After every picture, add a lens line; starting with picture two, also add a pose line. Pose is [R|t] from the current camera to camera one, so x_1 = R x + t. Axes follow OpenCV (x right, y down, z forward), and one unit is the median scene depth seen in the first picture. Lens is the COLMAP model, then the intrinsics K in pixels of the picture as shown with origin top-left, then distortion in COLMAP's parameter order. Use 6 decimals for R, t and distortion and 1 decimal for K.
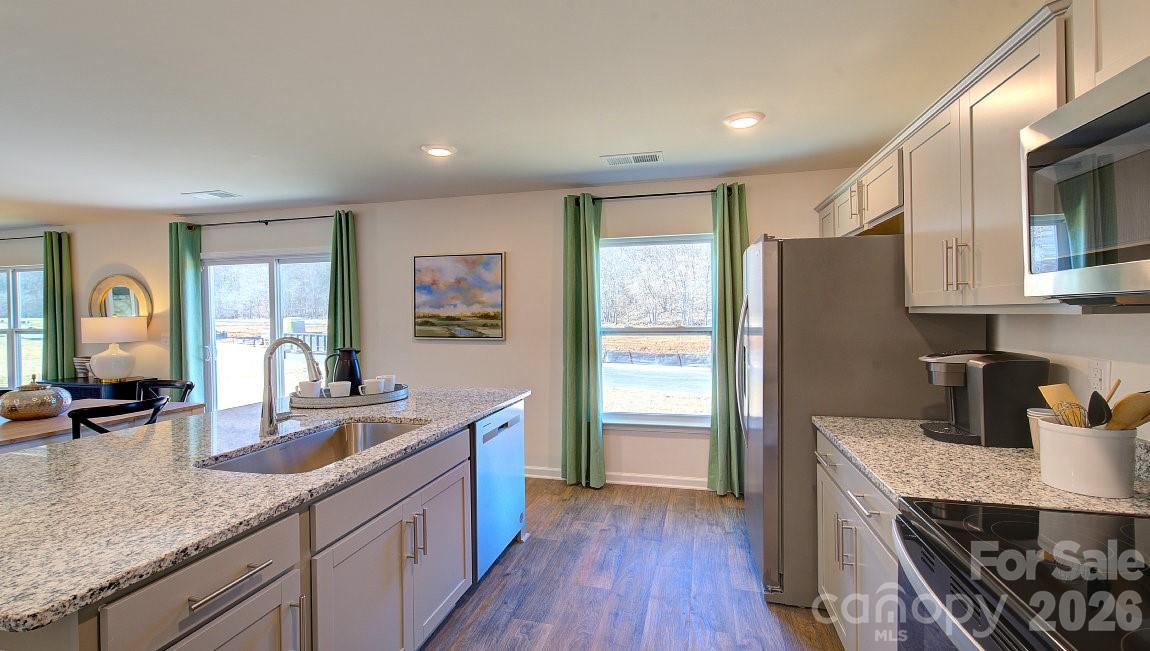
lens RADIAL K [[495.3, 0, 575.9], [0, 495.3, 320.5], [0, 0, 1]] dist [-0.006920, 0.001383]
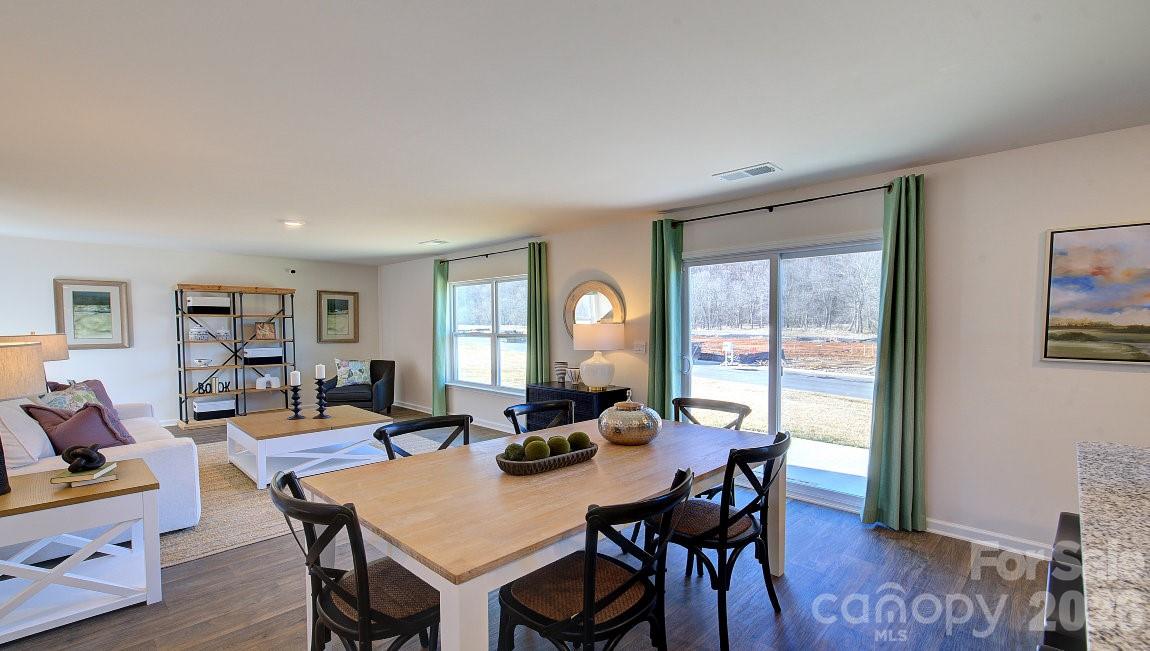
lens RADIAL K [[495.3, 0, 579.3], [0, 495.3, 348.6], [0, 0, 1]] dist [-0.006920, 0.001383]
pose [[0.864806, 0.028939, -0.501271, -0.747995], [-0.003088, 0.998625, 0.052325, -0.014491], [0.502096, -0.043703, 0.863707, 0.196098]]
